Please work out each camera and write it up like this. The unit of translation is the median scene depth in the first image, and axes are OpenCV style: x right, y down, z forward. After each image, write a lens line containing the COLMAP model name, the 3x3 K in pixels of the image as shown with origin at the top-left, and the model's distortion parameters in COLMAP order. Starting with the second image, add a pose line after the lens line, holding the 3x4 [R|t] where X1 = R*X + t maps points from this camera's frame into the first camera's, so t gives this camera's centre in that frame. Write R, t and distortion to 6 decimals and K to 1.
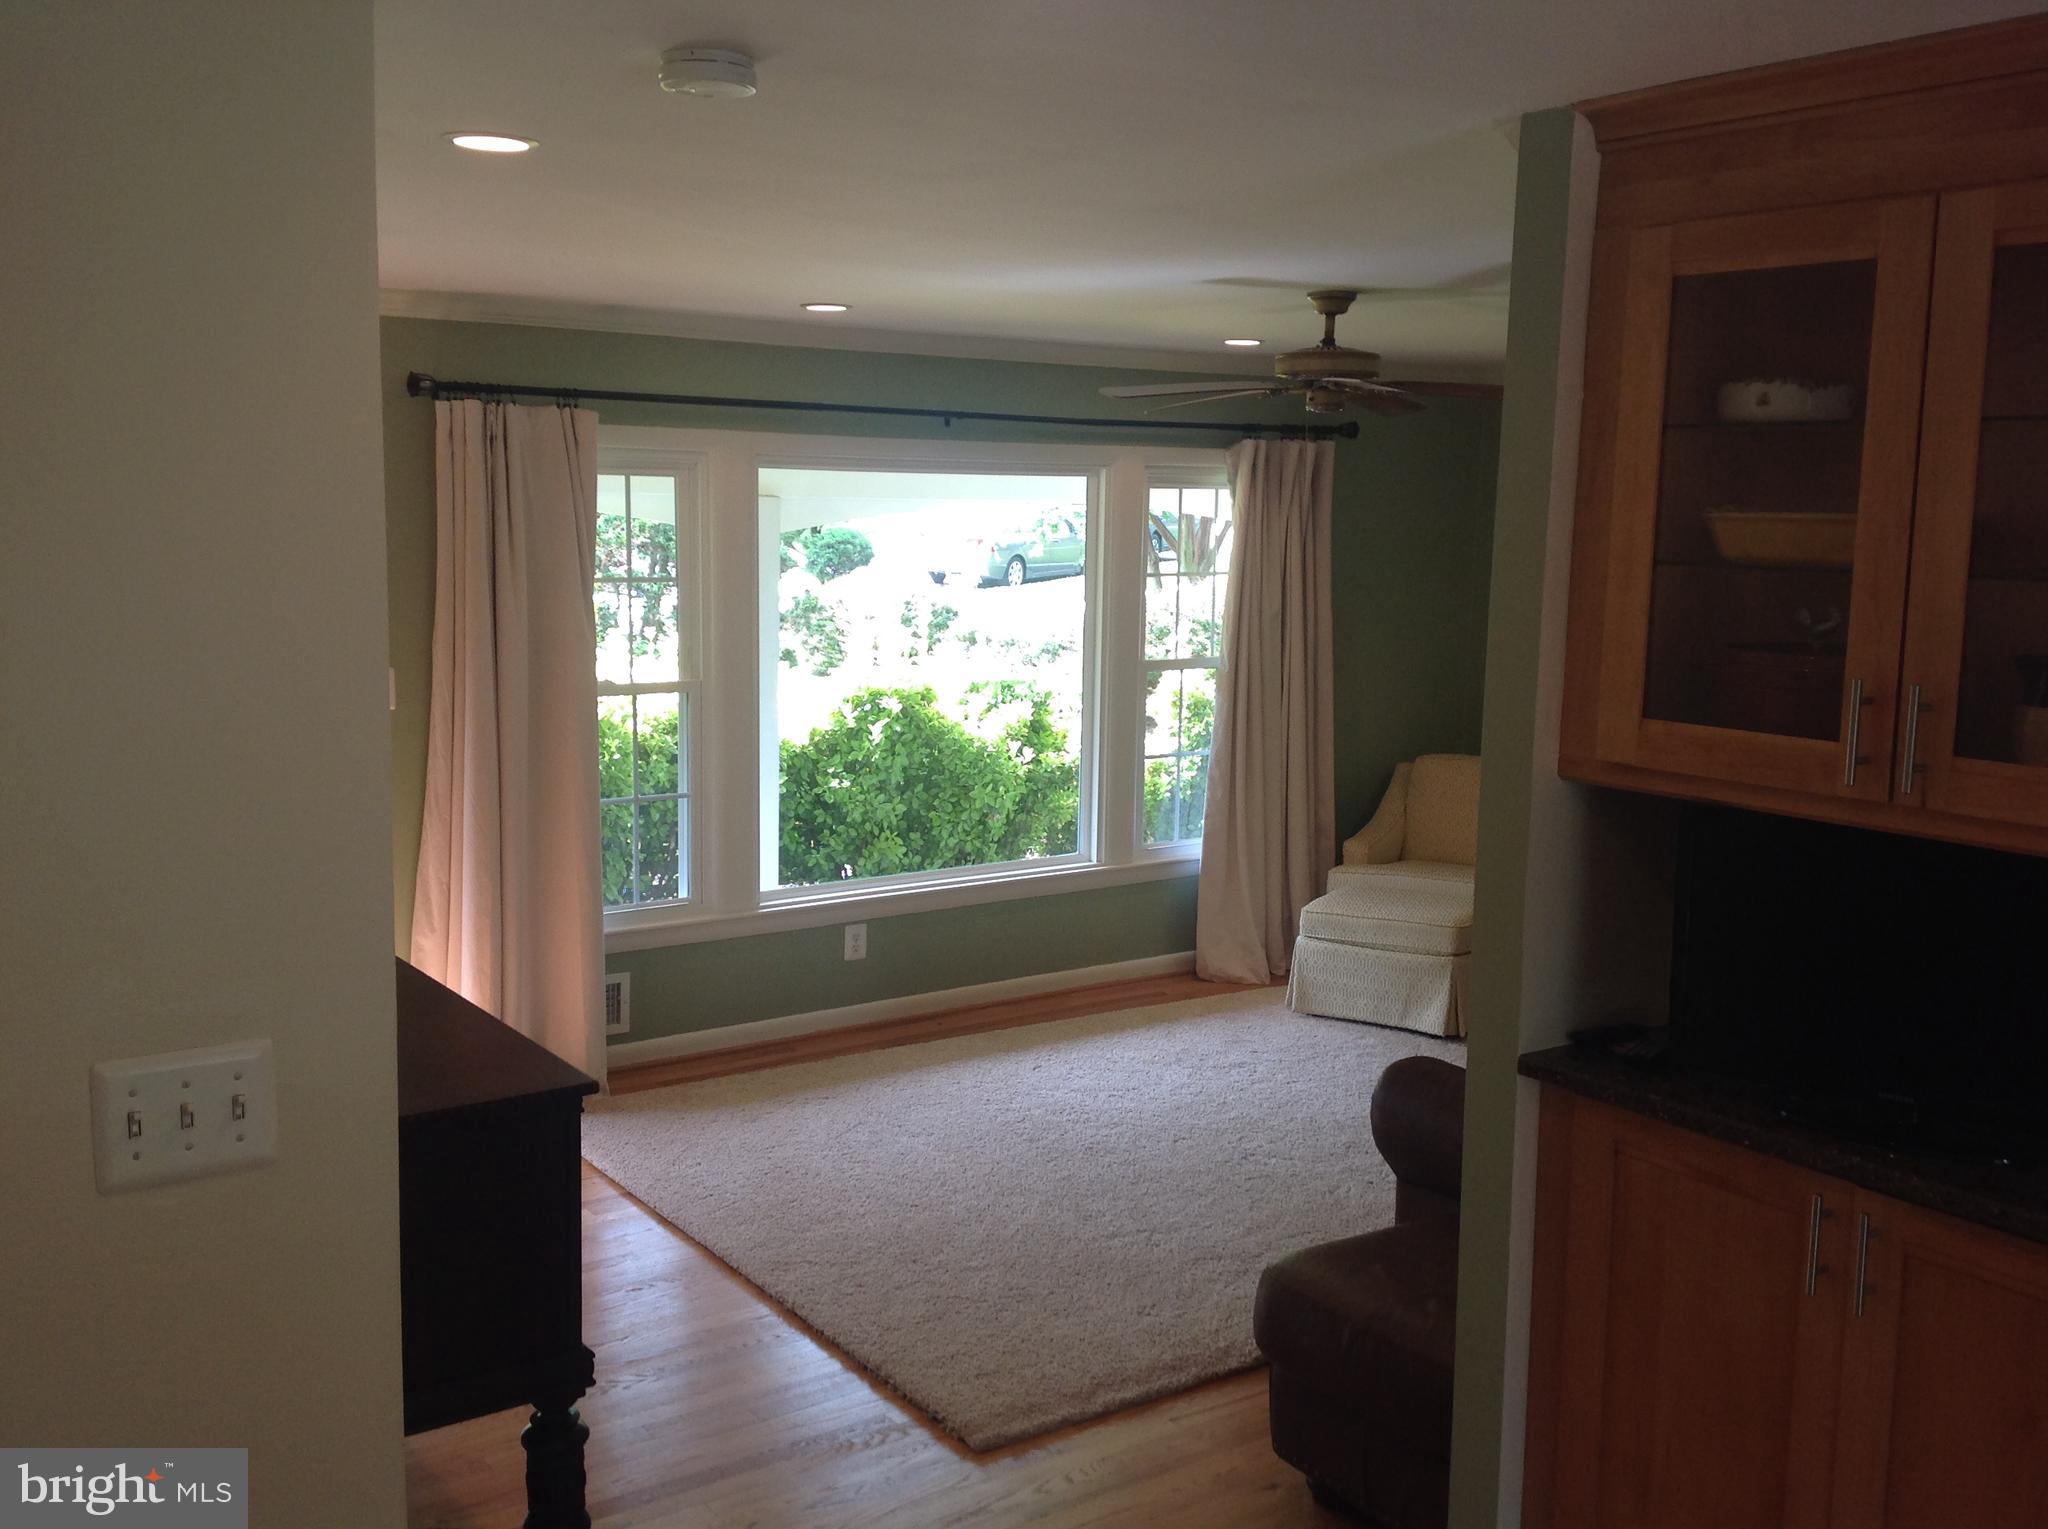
lens RADIAL K [[1968.5, 0, 1024.0], [0, 1968.5, 764.5], [0, 0, 1]] dist [0.262782, -0.616644]
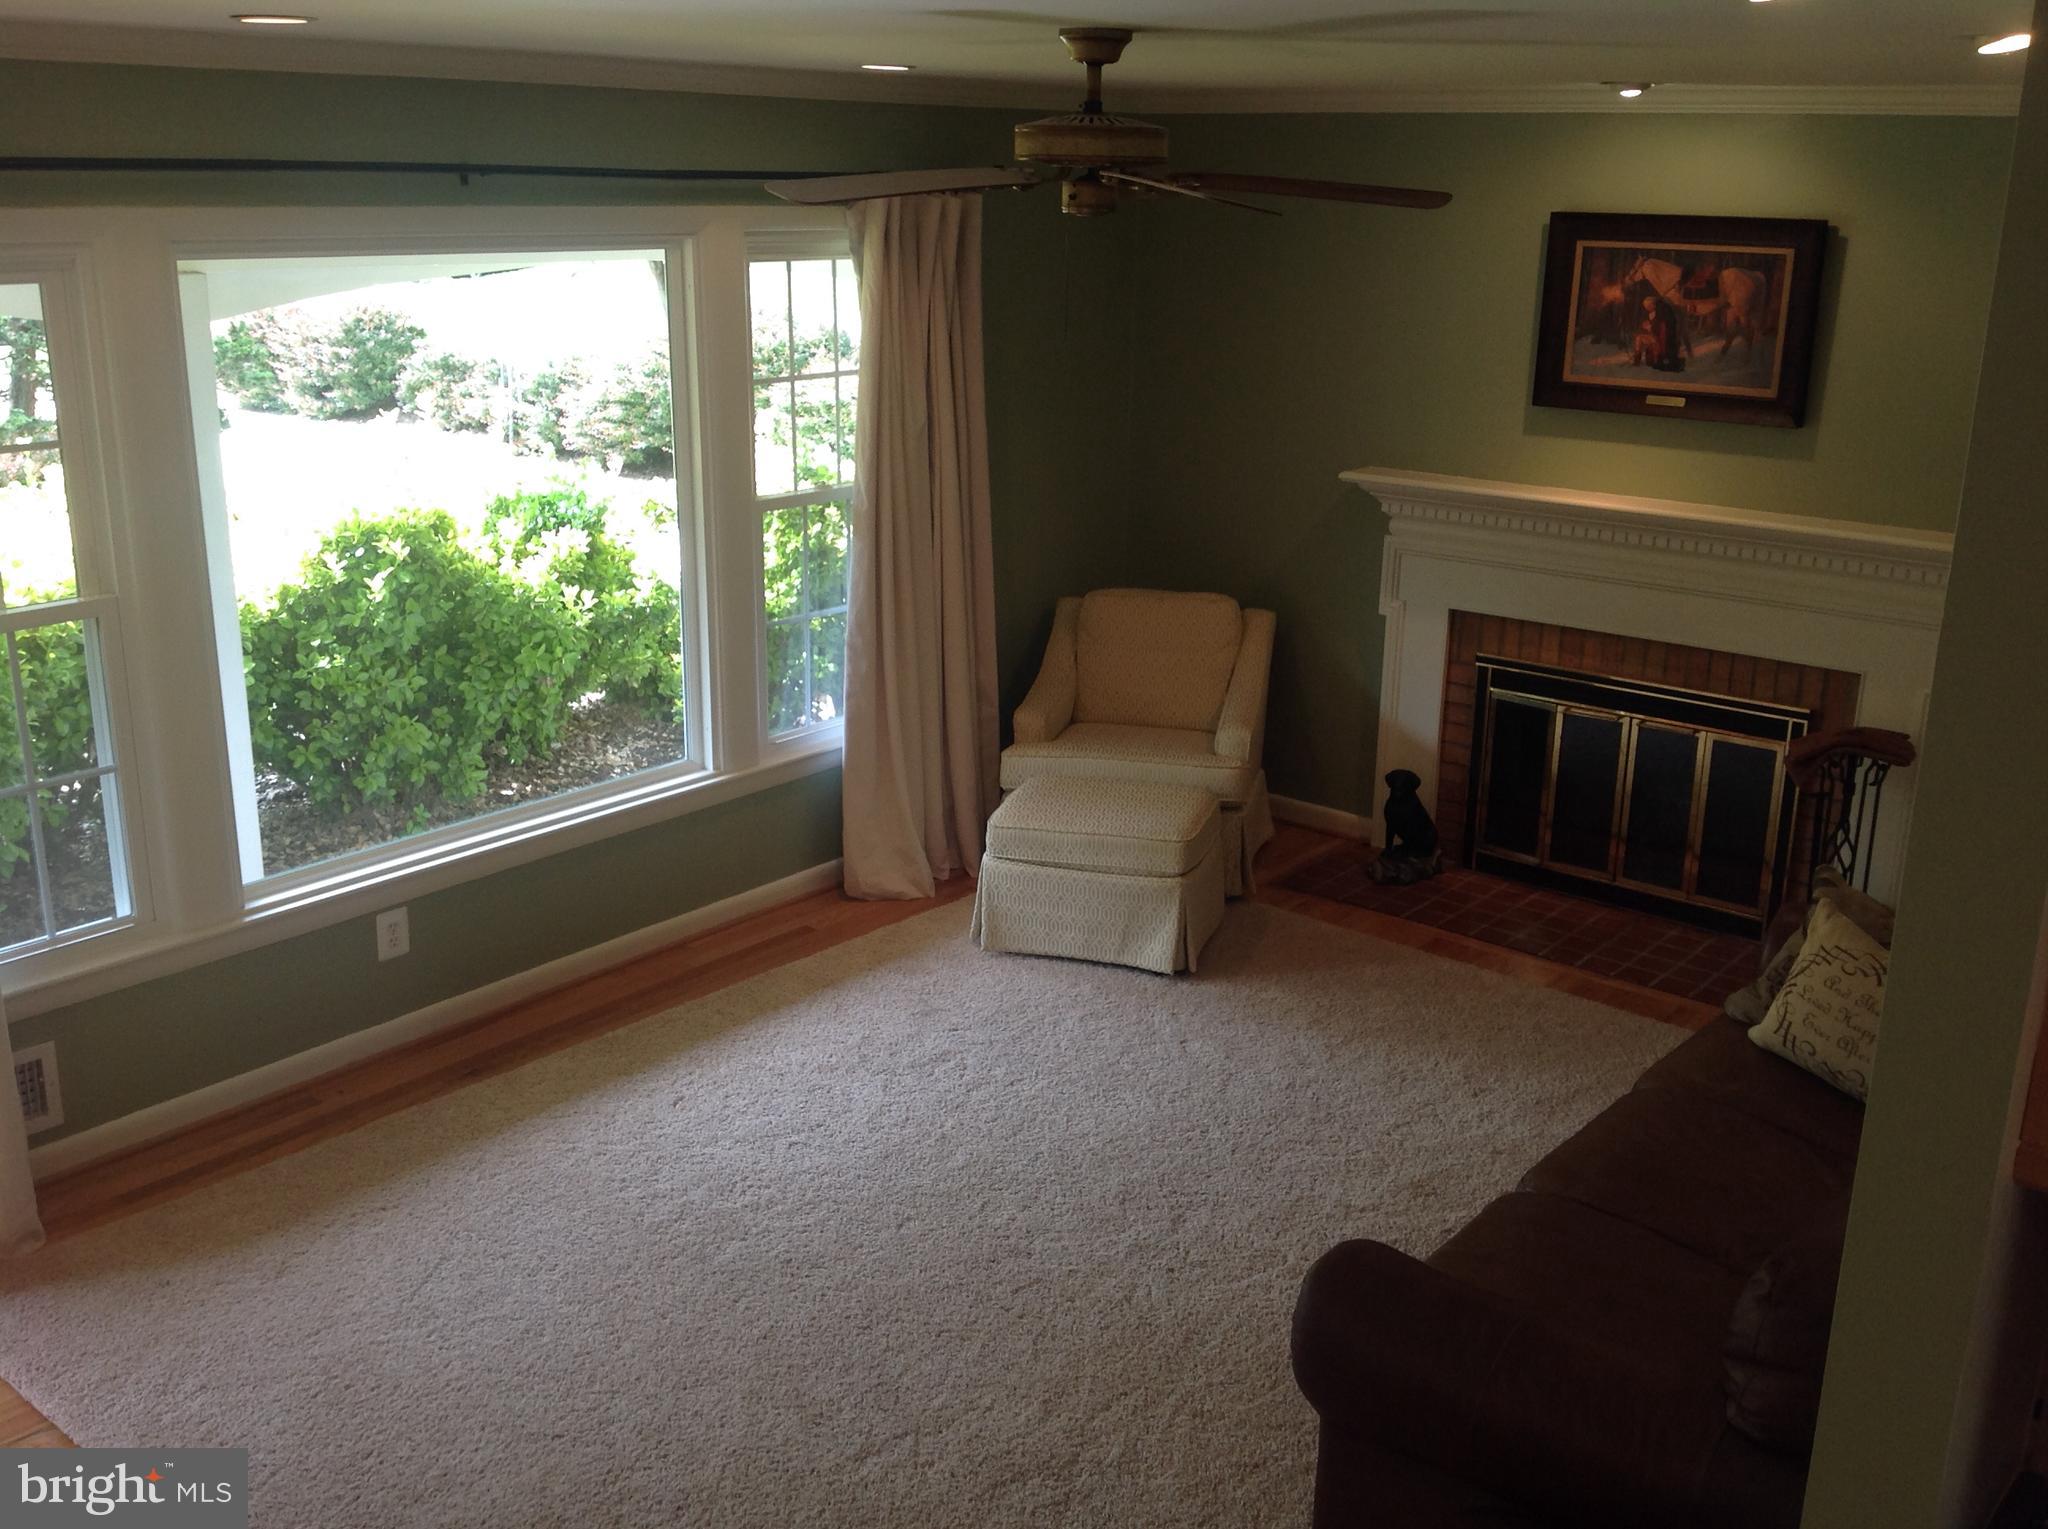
lens RADIAL K [[1968.5, 0, 1024.0], [0, 1968.5, 764.5], [0, 0, 1]] dist [0.262782, -0.616644]
pose [[0.965450, -0.077254, 0.248873, -0.035192], [0.035816, 0.985320, 0.166919, -0.071378], [-0.258115, -0.152238, 0.954044, 0.220524]]
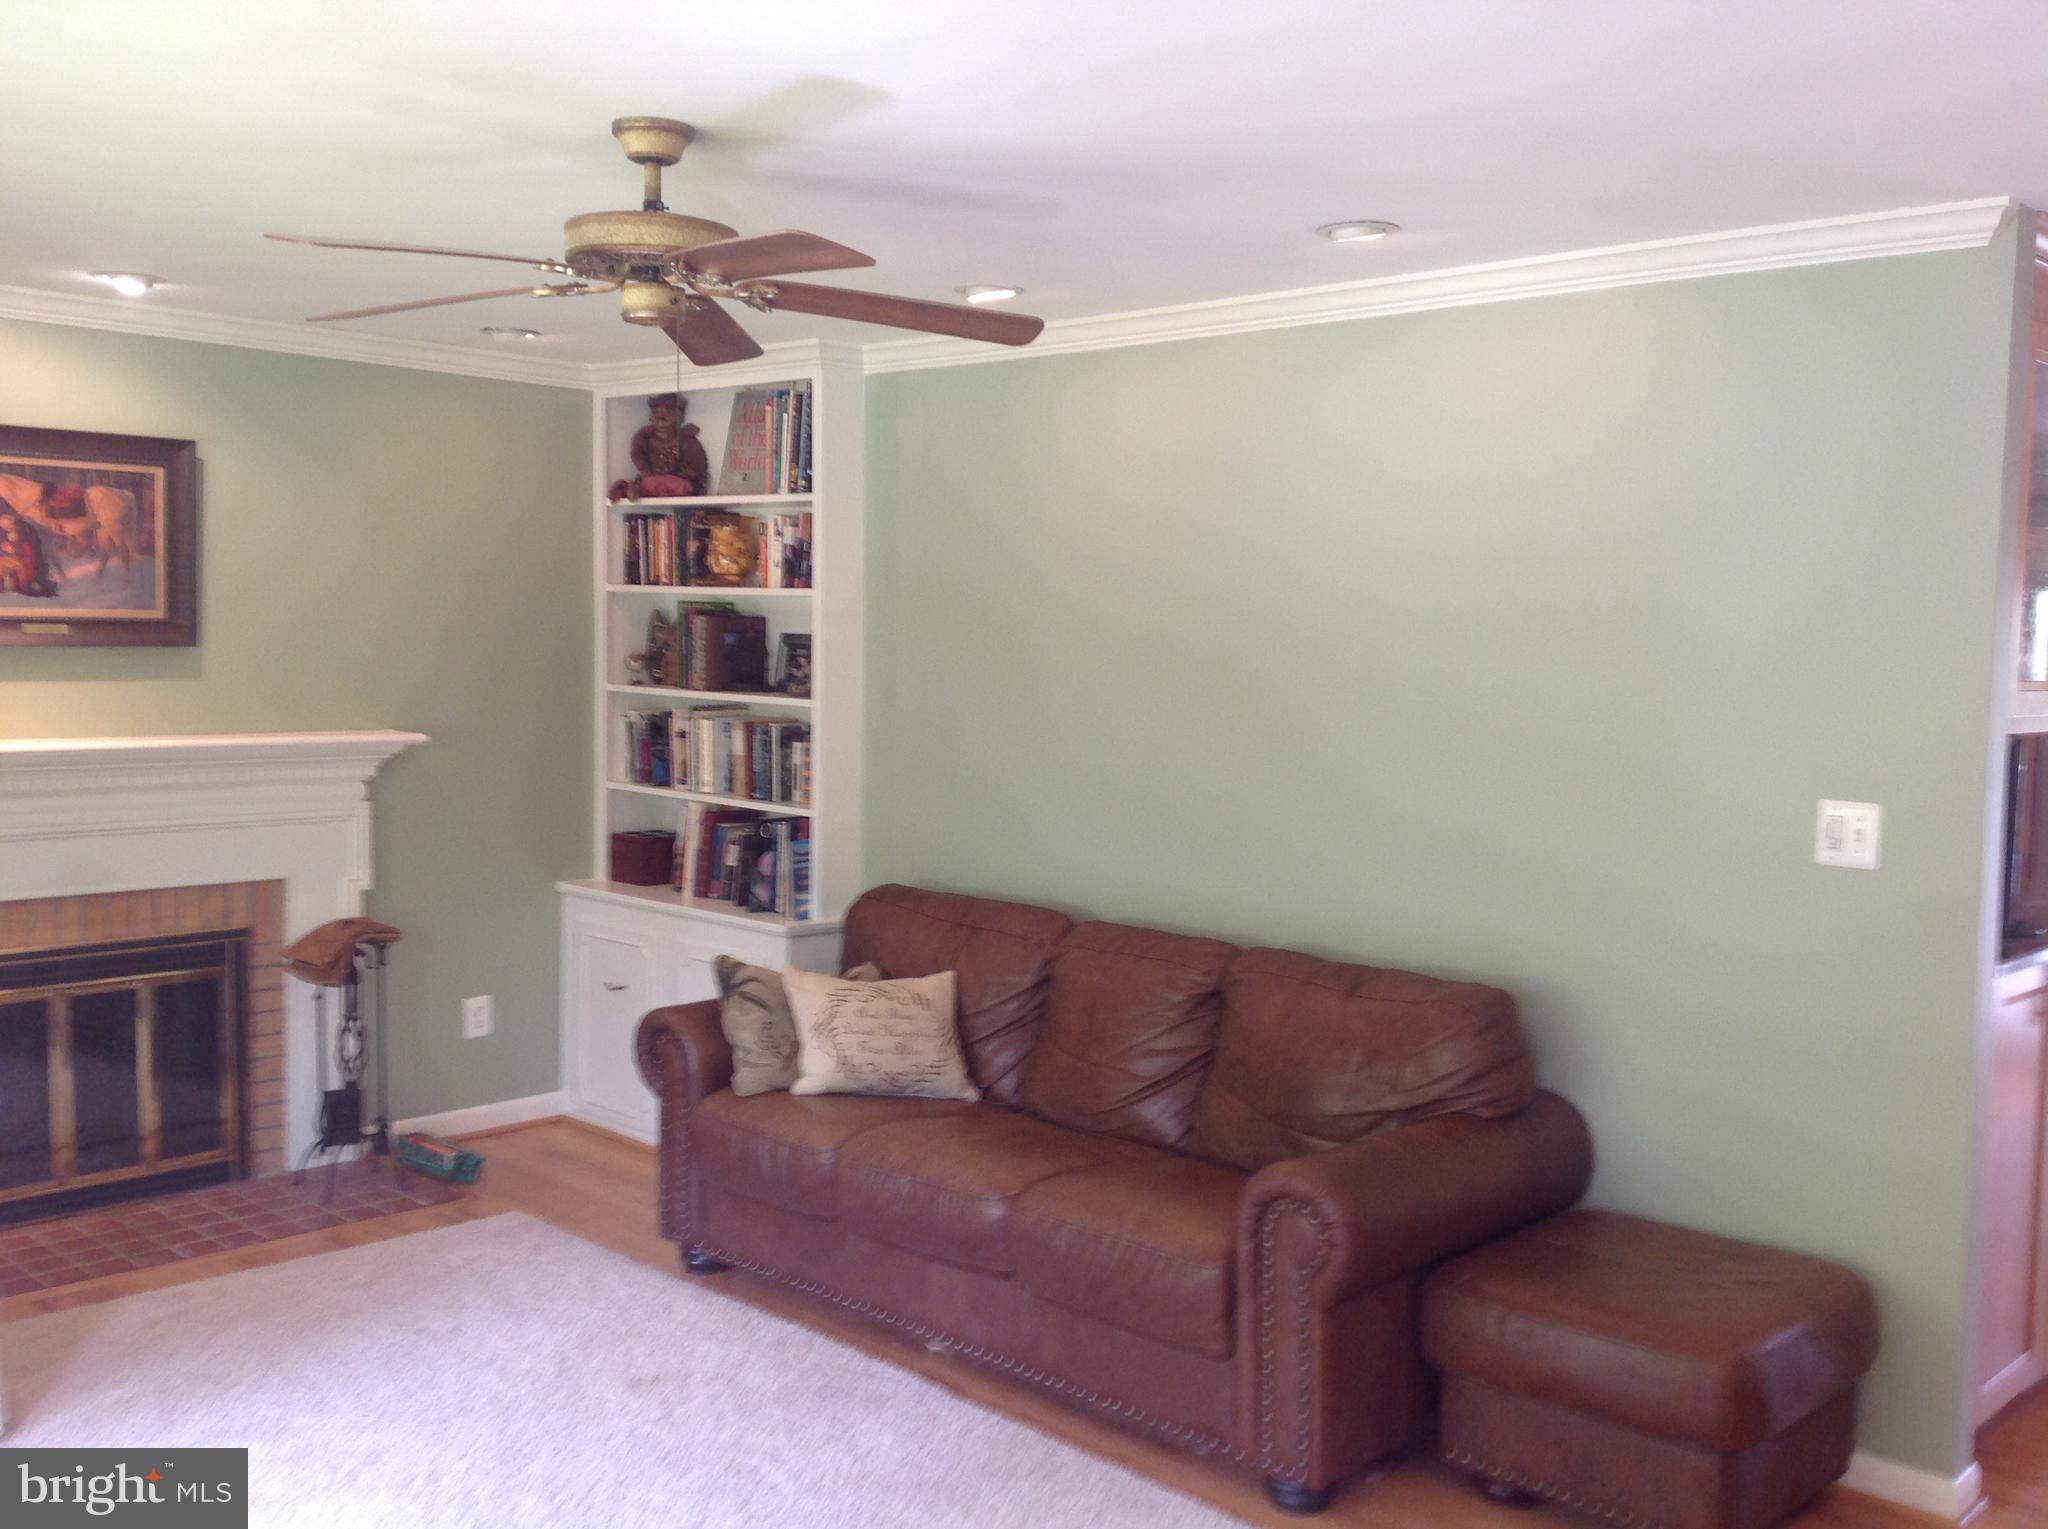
lens RADIAL K [[2043.1, 0, 1024.0], [0, 2043.1, 764.5], [0, 0, 1]] dist [0.014450, 0.015652]
pose [[-0.199551, -0.091733, 0.975584, -0.339271], [0.110920, 0.987095, 0.115504, -0.069108], [-0.973589, 0.131261, -0.186801, 0.703367]]
